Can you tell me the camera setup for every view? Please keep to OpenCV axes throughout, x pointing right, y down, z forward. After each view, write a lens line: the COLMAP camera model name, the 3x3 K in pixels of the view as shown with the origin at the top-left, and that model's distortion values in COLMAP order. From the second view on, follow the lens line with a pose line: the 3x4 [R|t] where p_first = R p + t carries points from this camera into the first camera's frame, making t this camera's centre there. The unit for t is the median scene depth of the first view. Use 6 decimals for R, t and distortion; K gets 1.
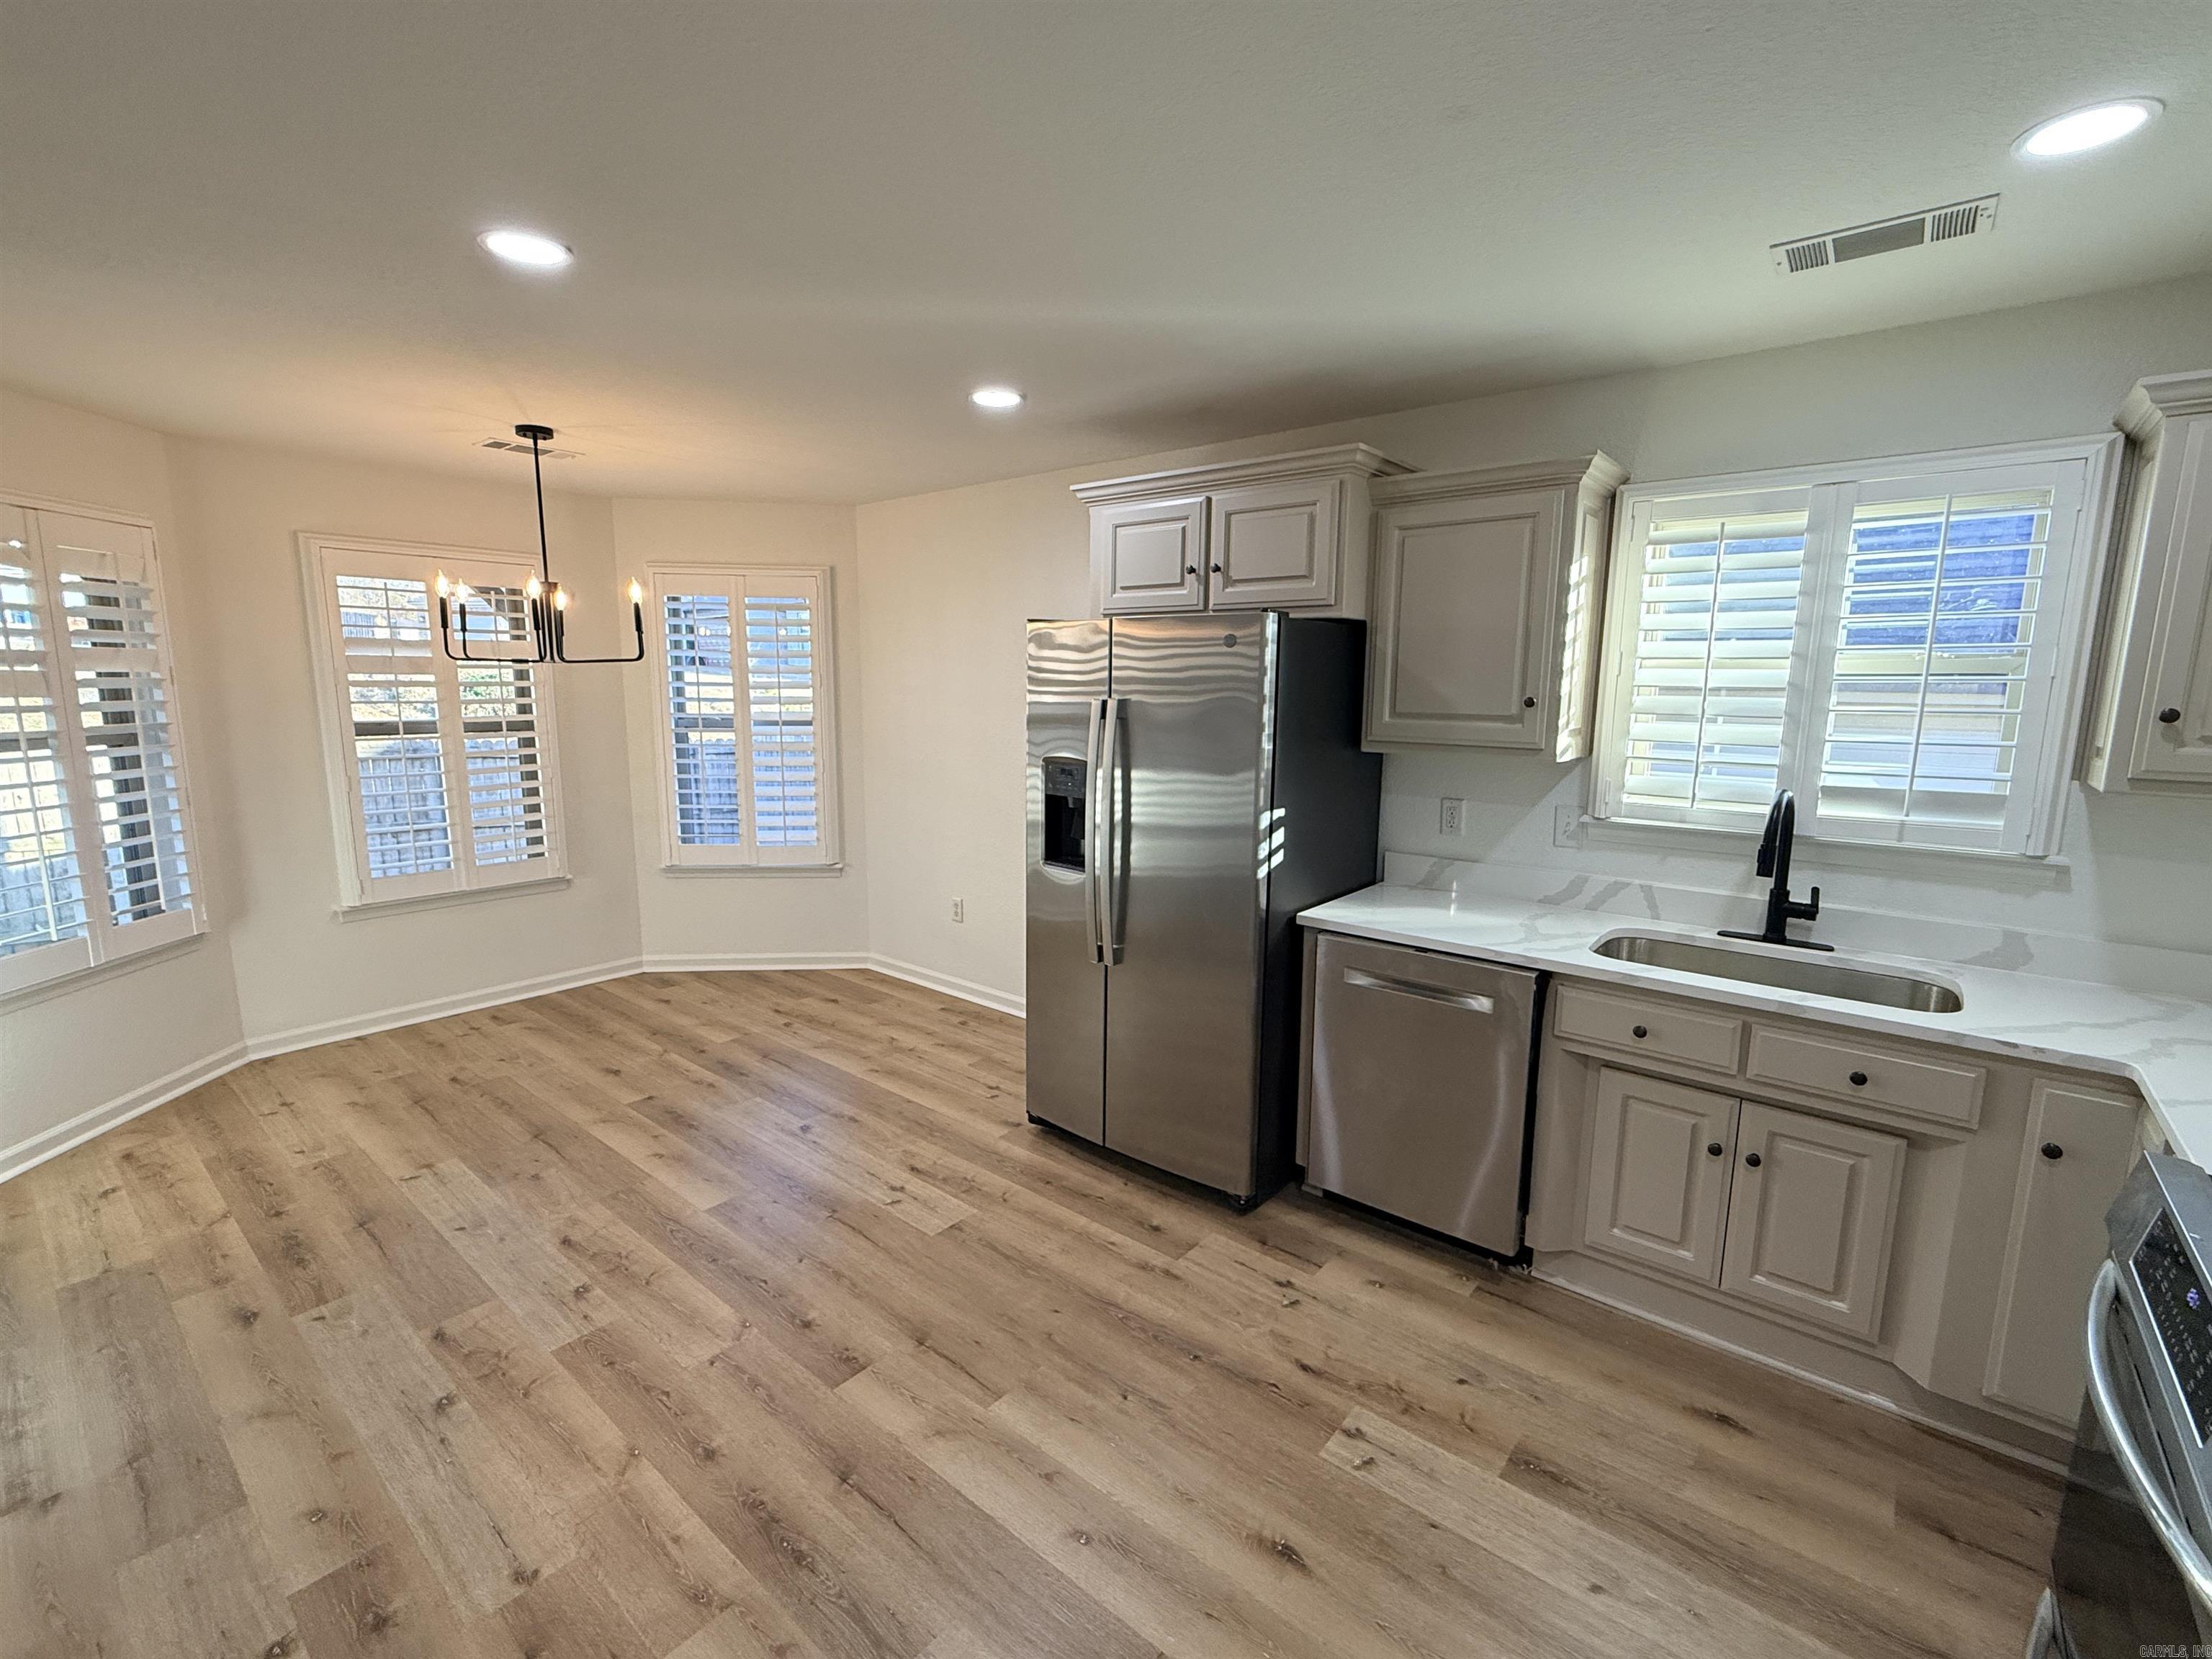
lens RADIAL K [[966.2, 0, 1108.5], [0, 966.2, 834.3], [0, 0, 1]] dist [-0.000129, -0.000919]
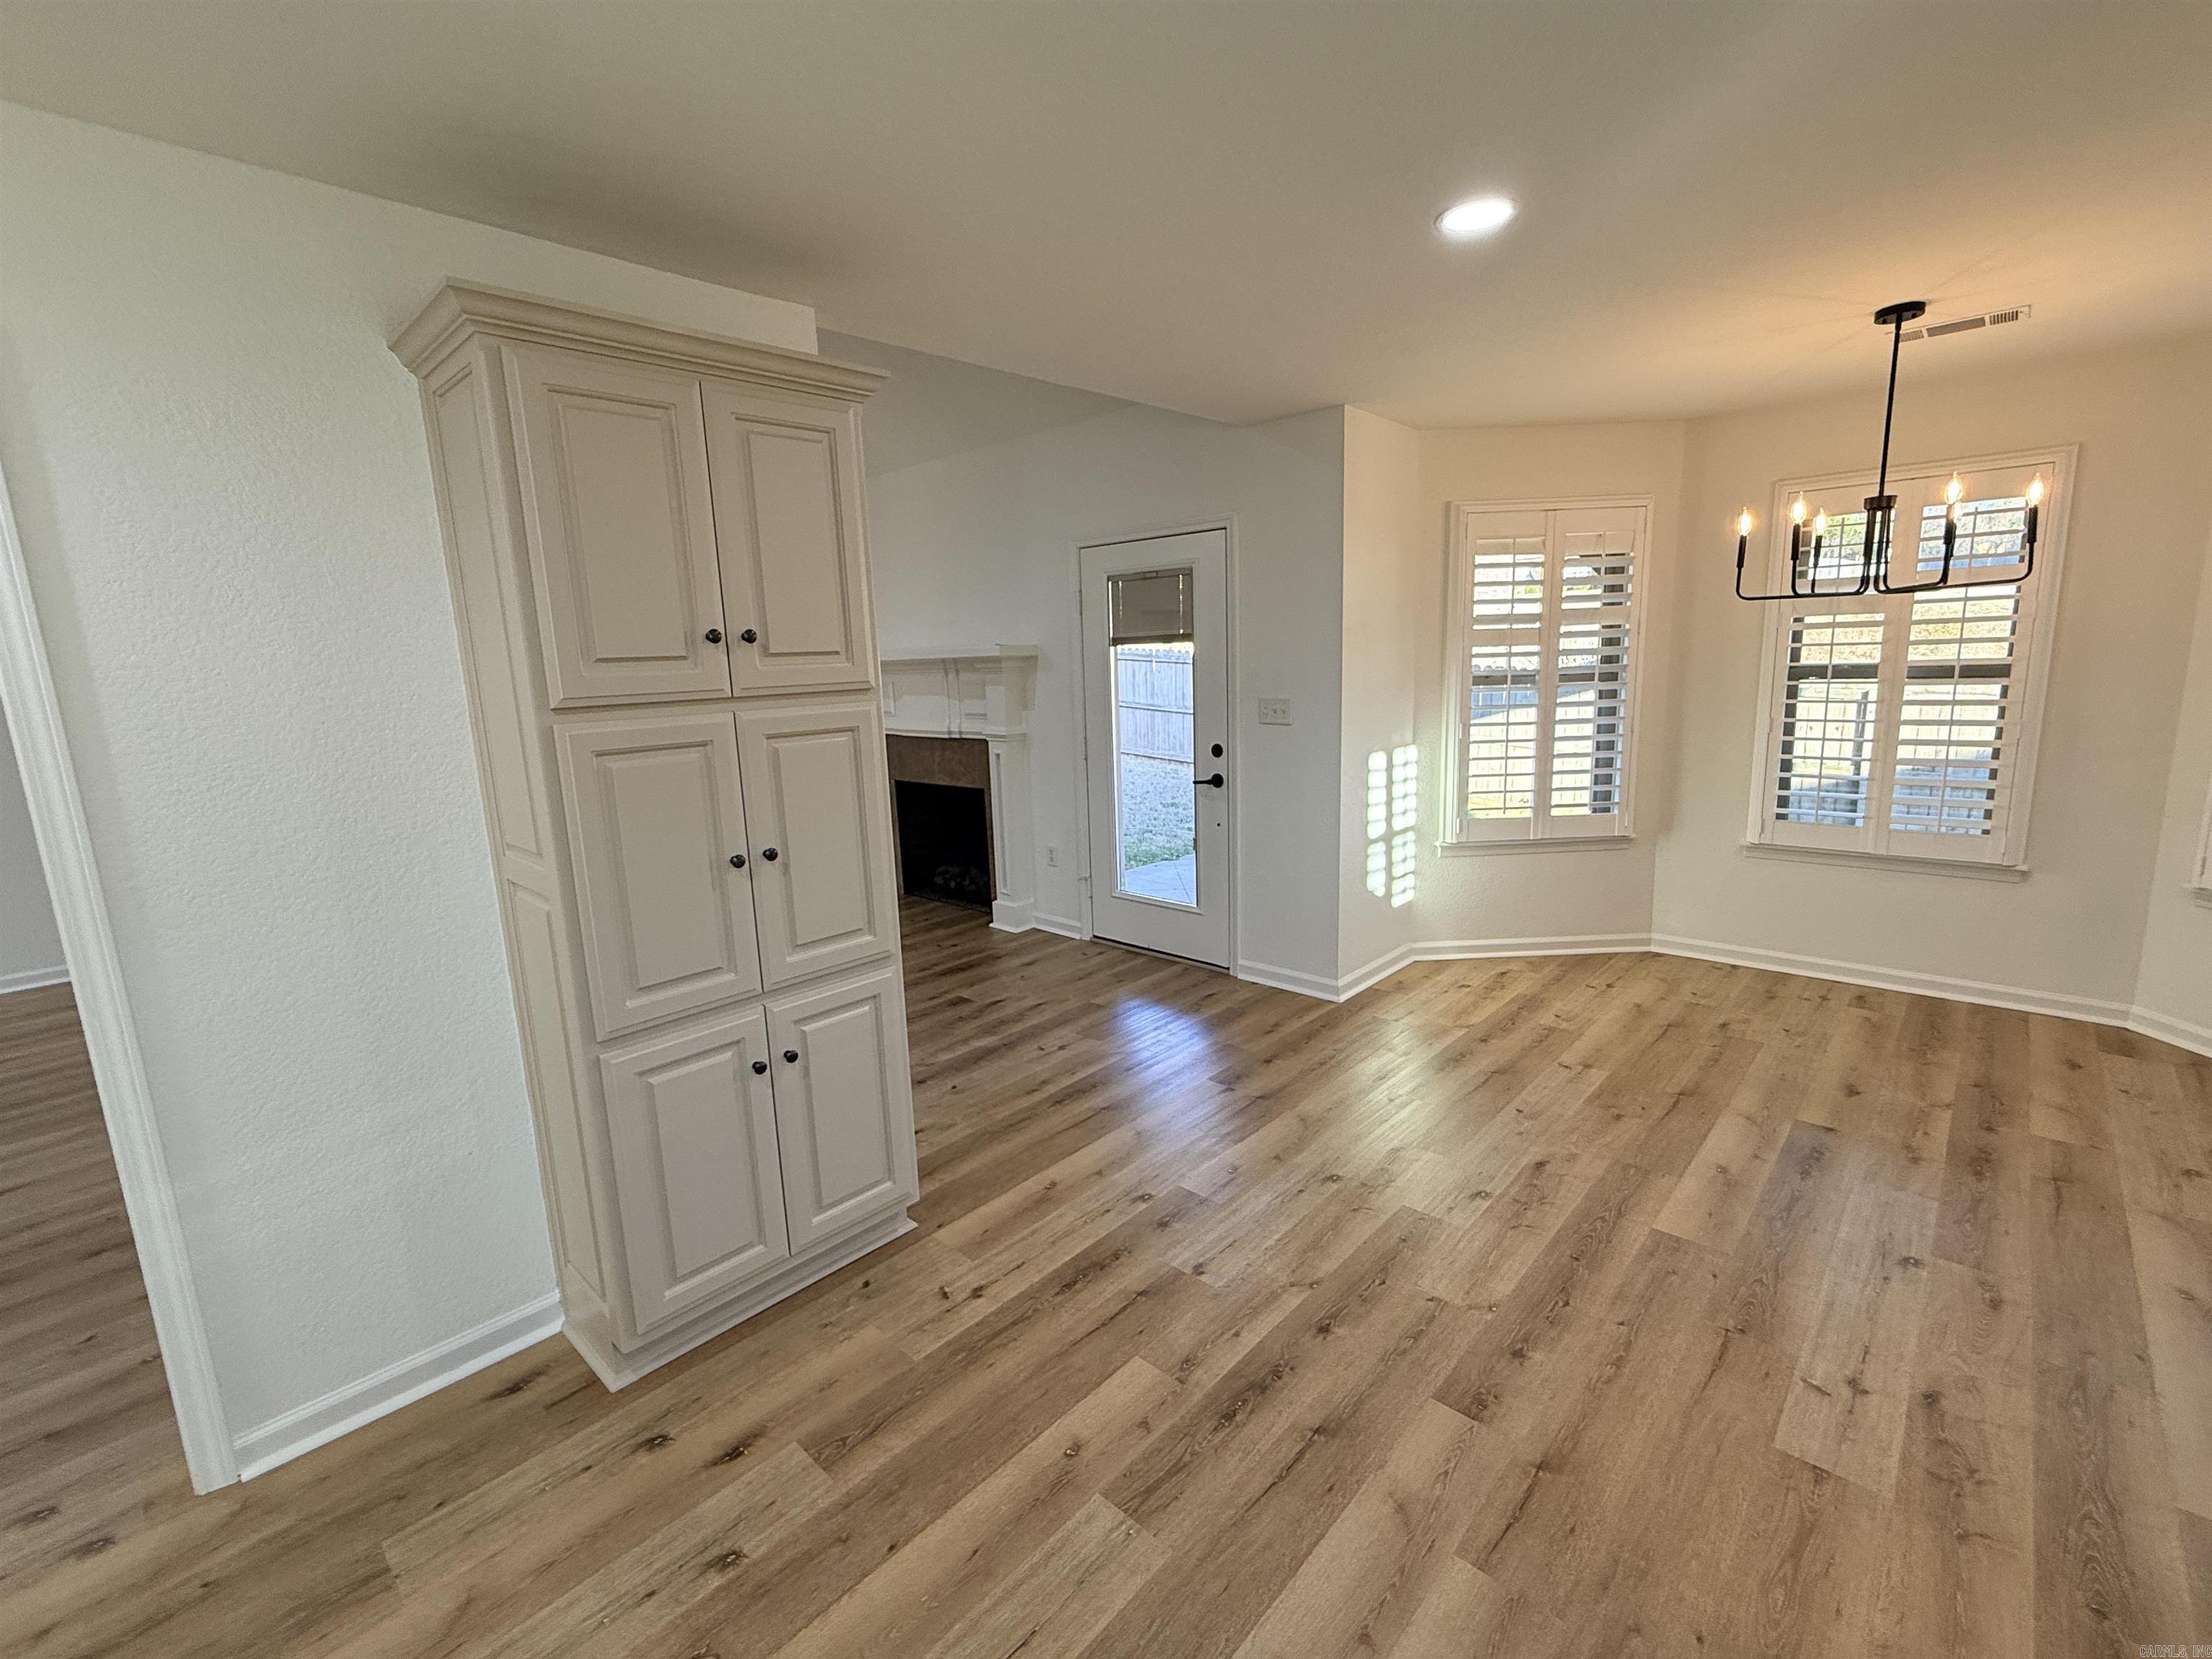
lens RADIAL K [[966.2, 0, 1106.4], [0, 966.2, 828.9], [0, 0, 1]] dist [-0.000129, -0.000919]
pose [[-0.061140, 0.170245, -0.983503, 0.352354], [-0.121325, 0.976773, 0.176622, -0.049267], [0.990728, 0.130123, -0.039065, 0.429497]]
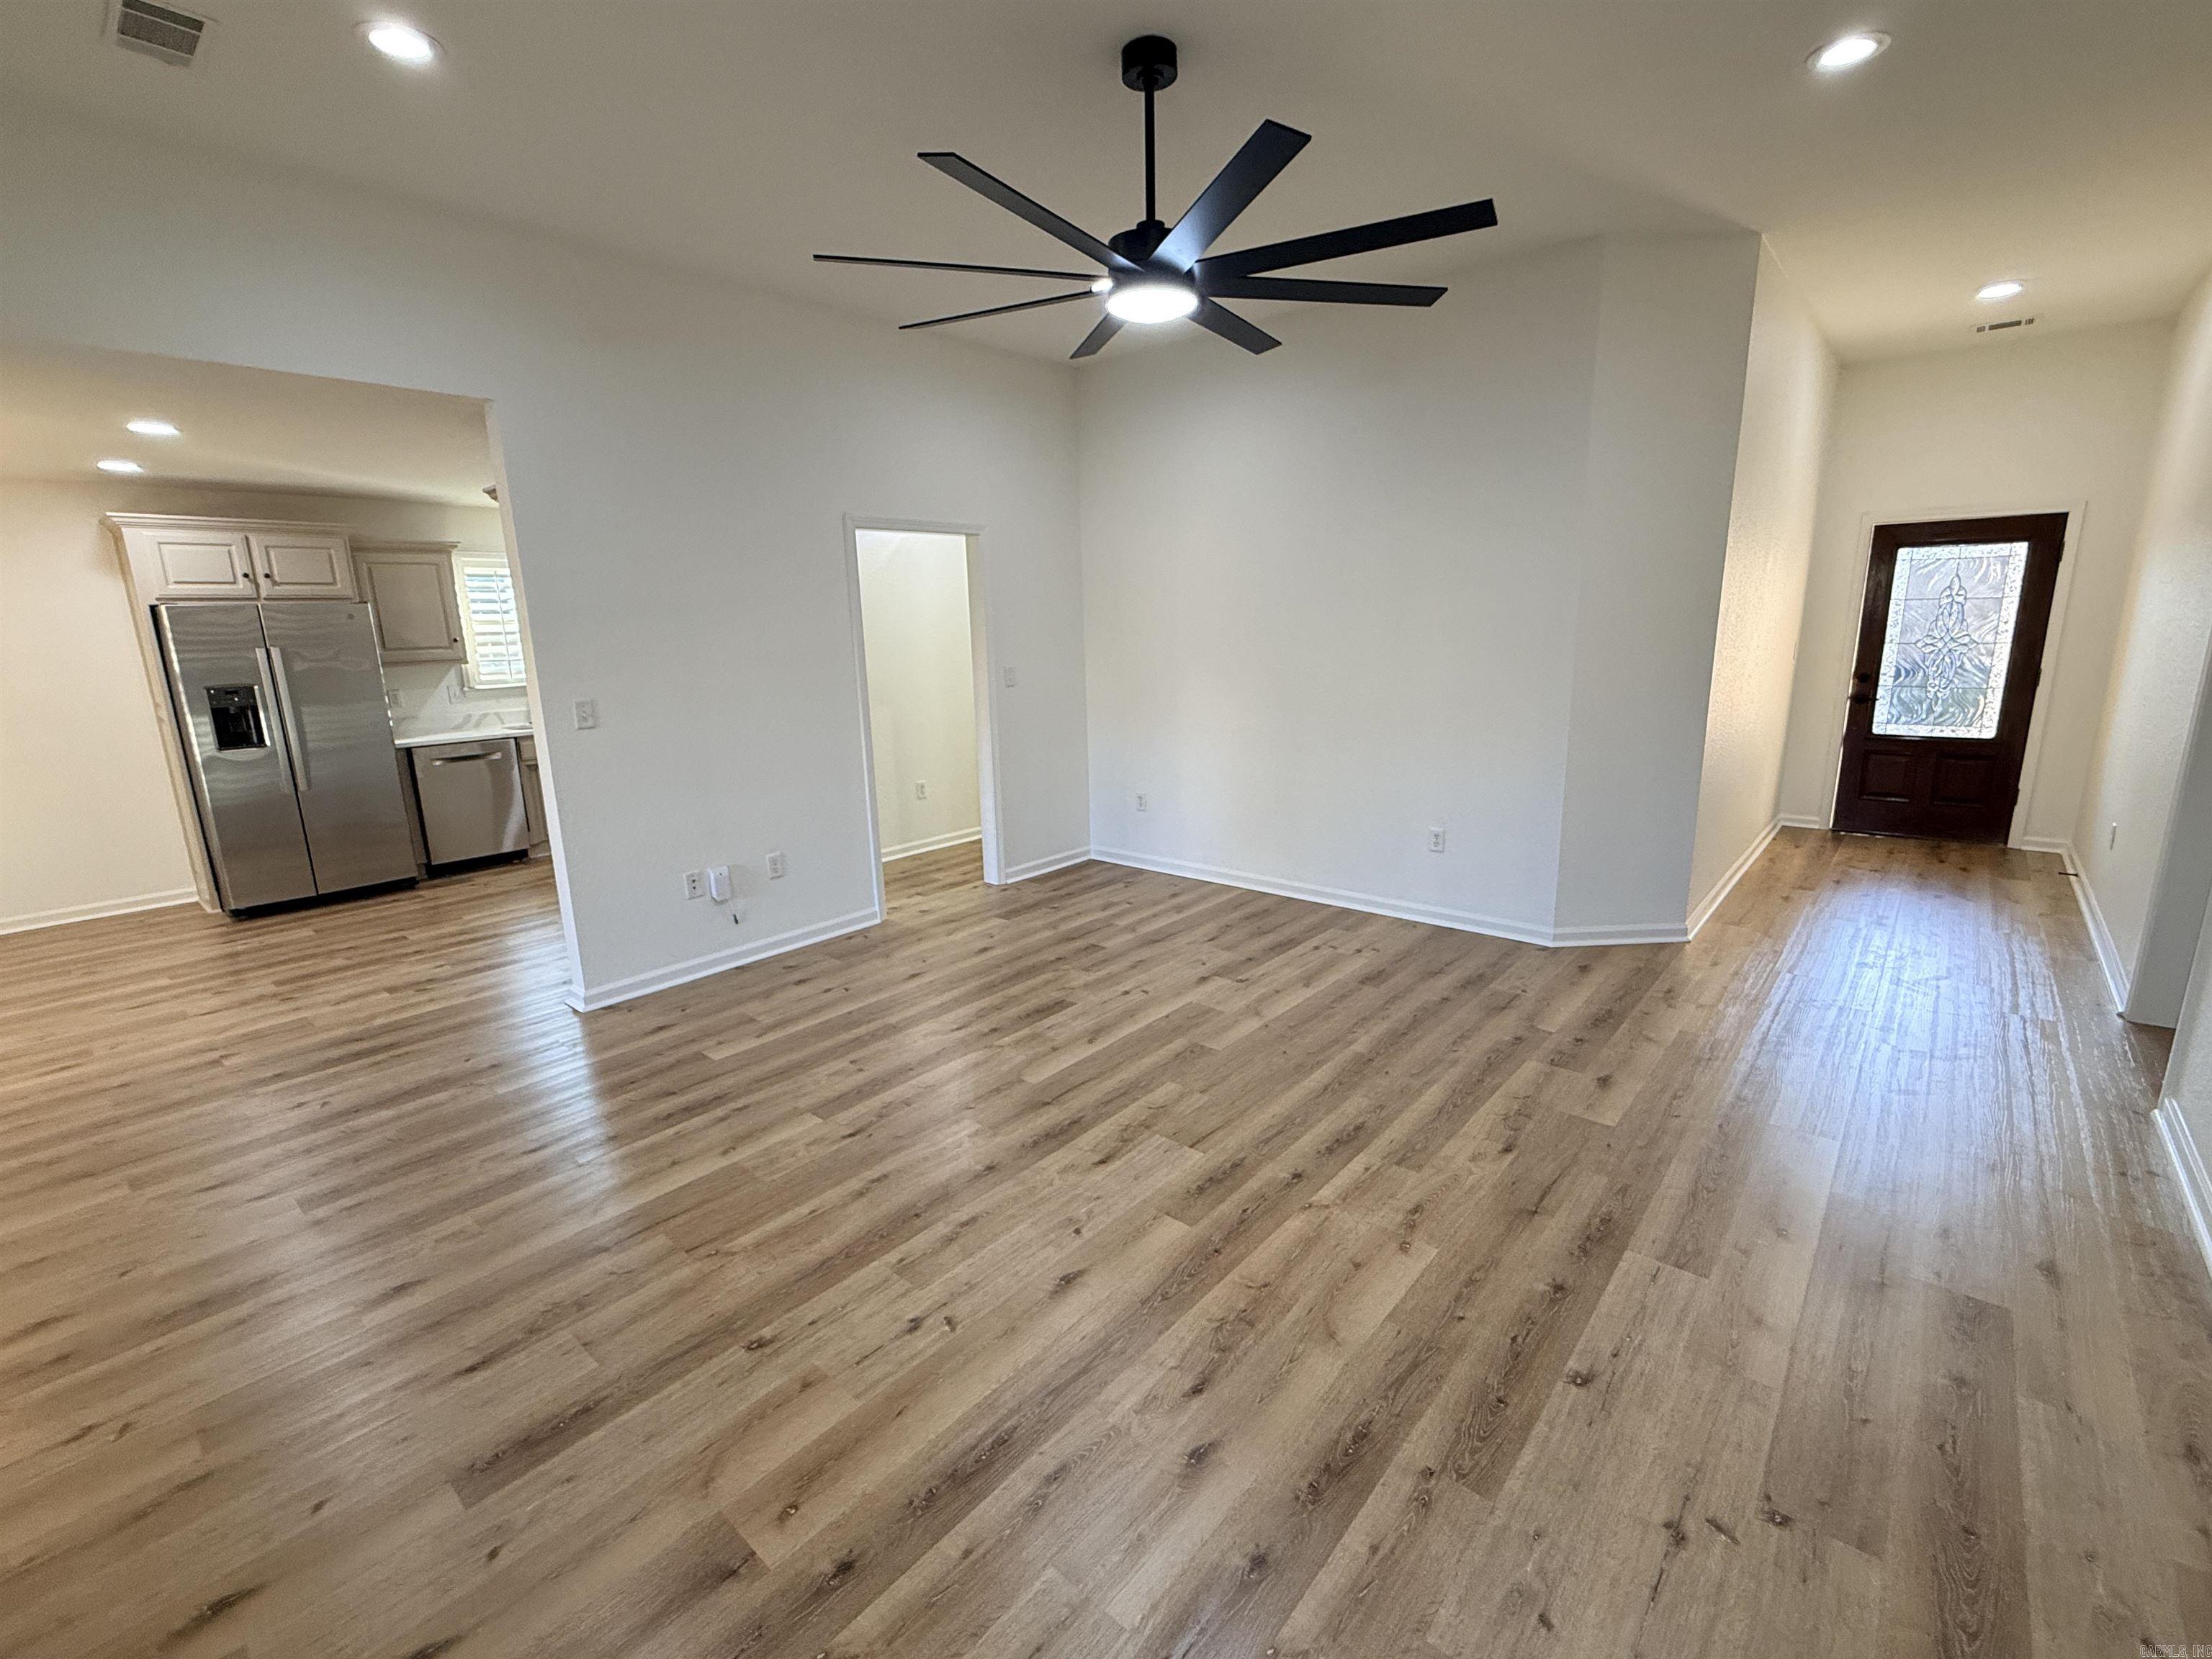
lens RADIAL K [[966.2, 0, 1112.8], [0, 966.2, 827.6], [0, 0, 1]] dist [-0.000129, -0.000919]
pose [[0.021176, -0.225386, 0.974039, -1.619178], [0.180444, 0.959120, 0.218011, 0.069796], [-0.983357, 0.171143, 0.060980, -0.573829]]
